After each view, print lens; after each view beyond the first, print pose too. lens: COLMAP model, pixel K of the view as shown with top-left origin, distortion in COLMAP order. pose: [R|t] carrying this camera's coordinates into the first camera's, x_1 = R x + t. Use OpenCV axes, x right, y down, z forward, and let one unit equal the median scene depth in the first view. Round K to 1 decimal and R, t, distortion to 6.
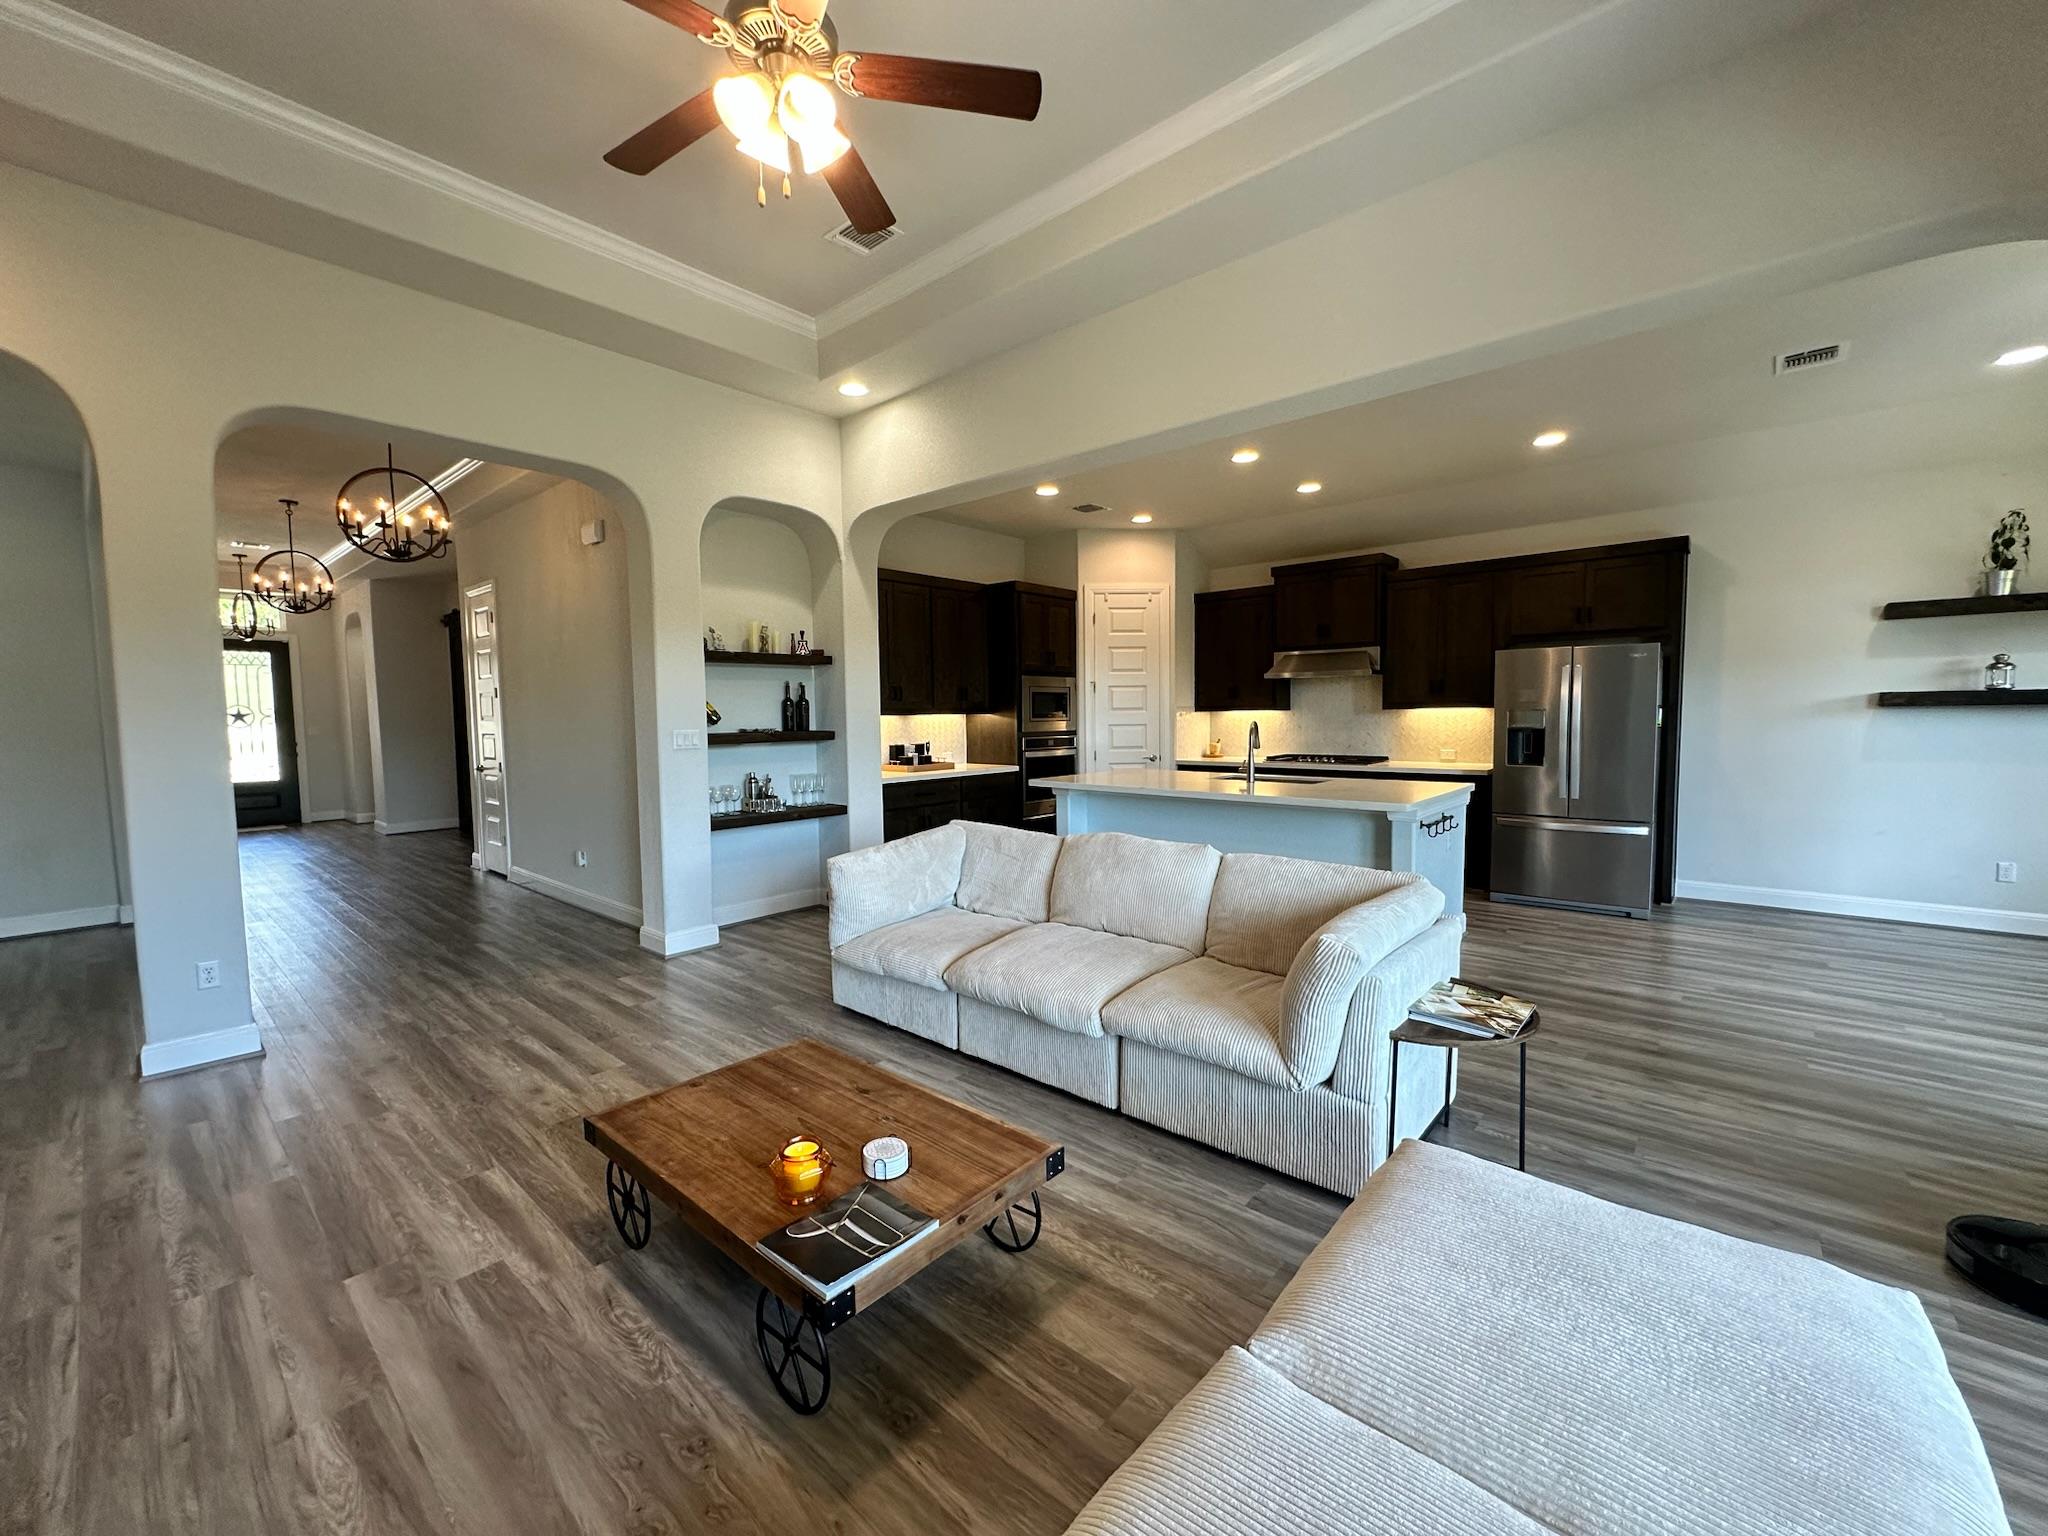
lens RADIAL K [[818.6, 0, 1024.0], [0, 818.6, 770.0], [0, 0, 1]] dist [-0.003346, 0.000281]
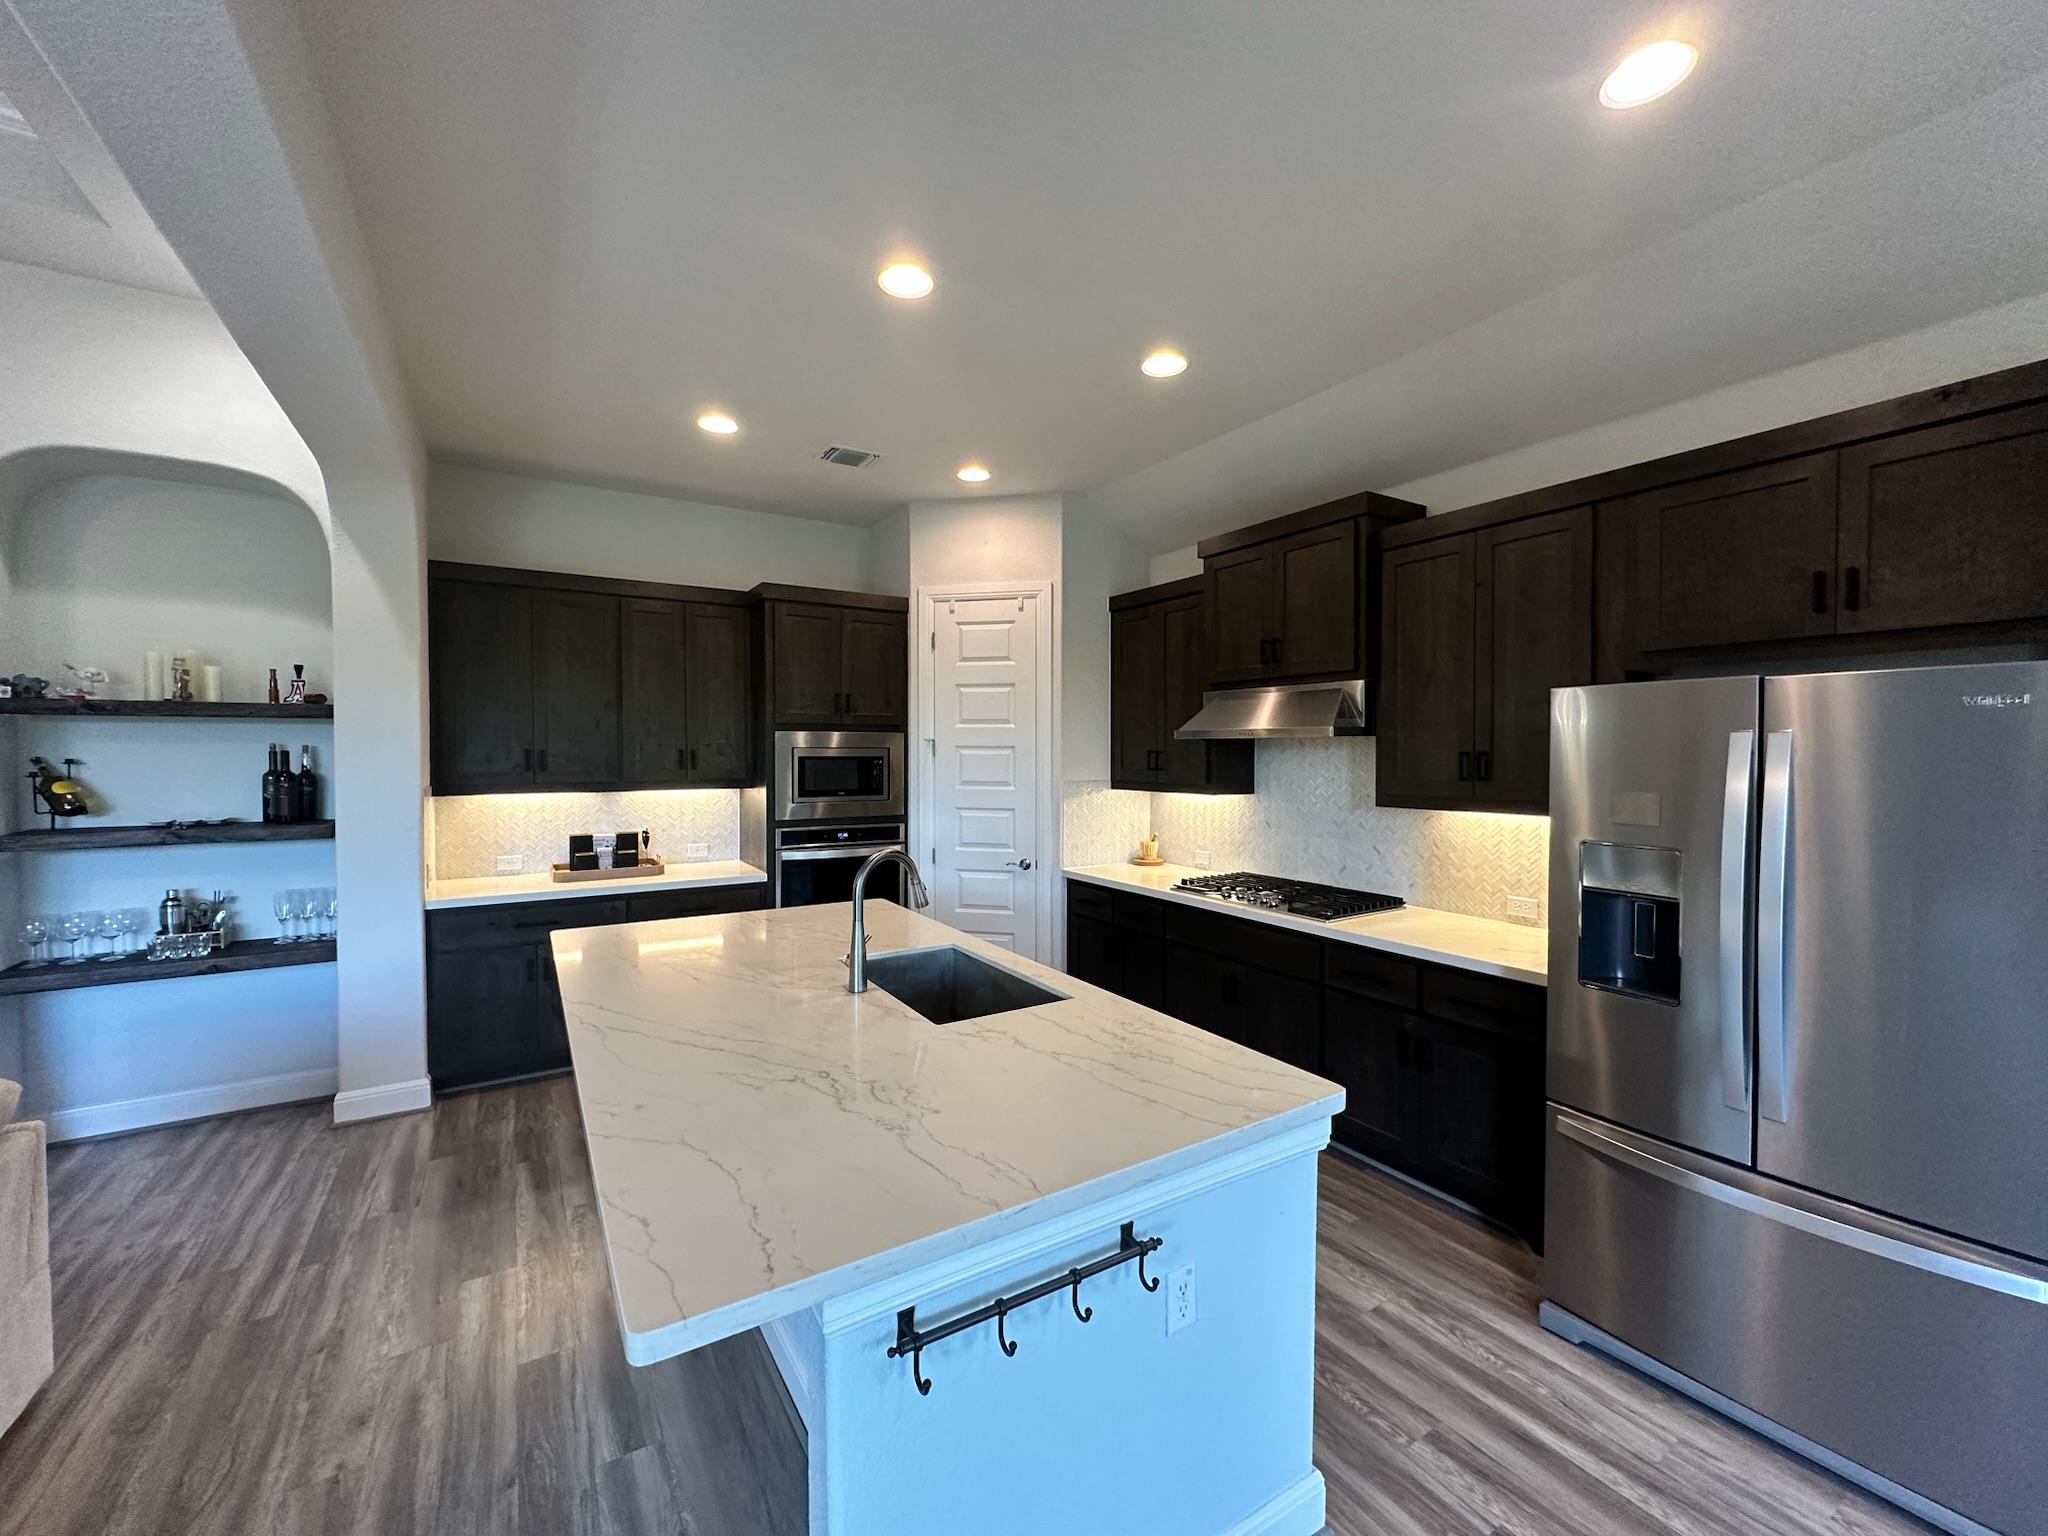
lens RADIAL K [[818.6, 0, 1020.2], [0, 818.6, 770.1], [0, 0, 1]] dist [-0.003346, 0.000281]
pose [[0.958414, 0.021878, -0.284542, 0.470381], [-0.034616, 0.998607, -0.039814, -0.086539], [0.283275, 0.048008, 0.957836, 0.584523]]
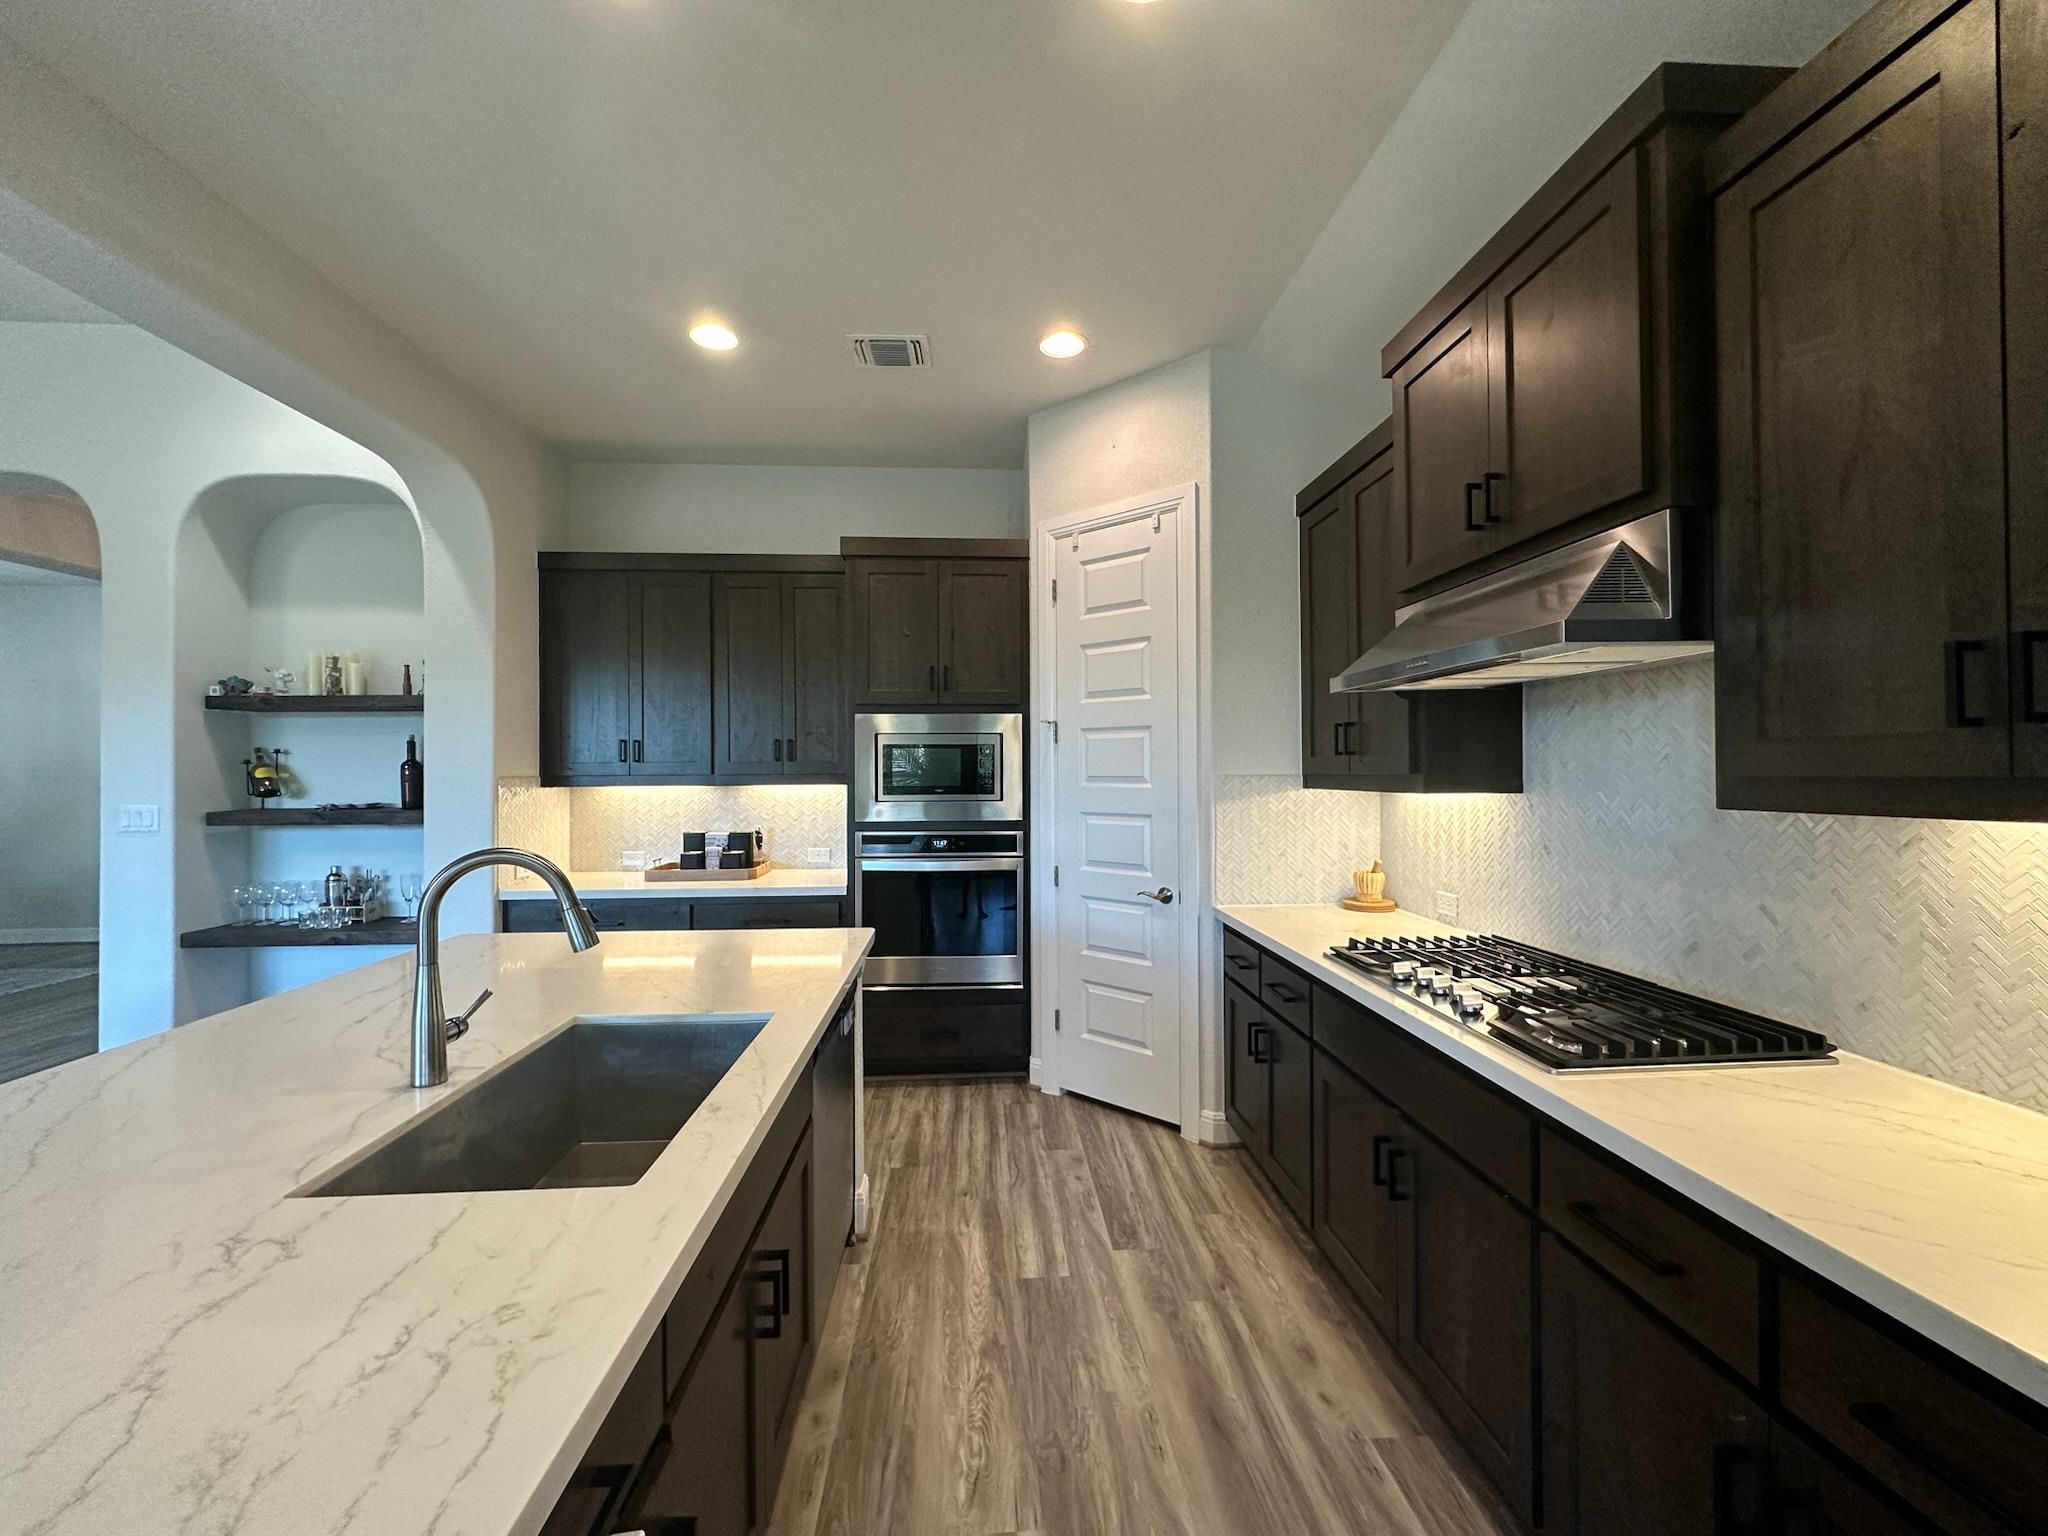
lens RADIAL K [[818.6, 0, 1022.8], [0, 818.6, 768.7], [0, 0, 1]] dist [-0.003346, 0.000281]
pose [[0.709173, 0.008188, -0.704987, 0.580697], [-0.055368, 0.997491, -0.044112, -0.081986], [0.702857, 0.070317, 0.707847, 0.922634]]
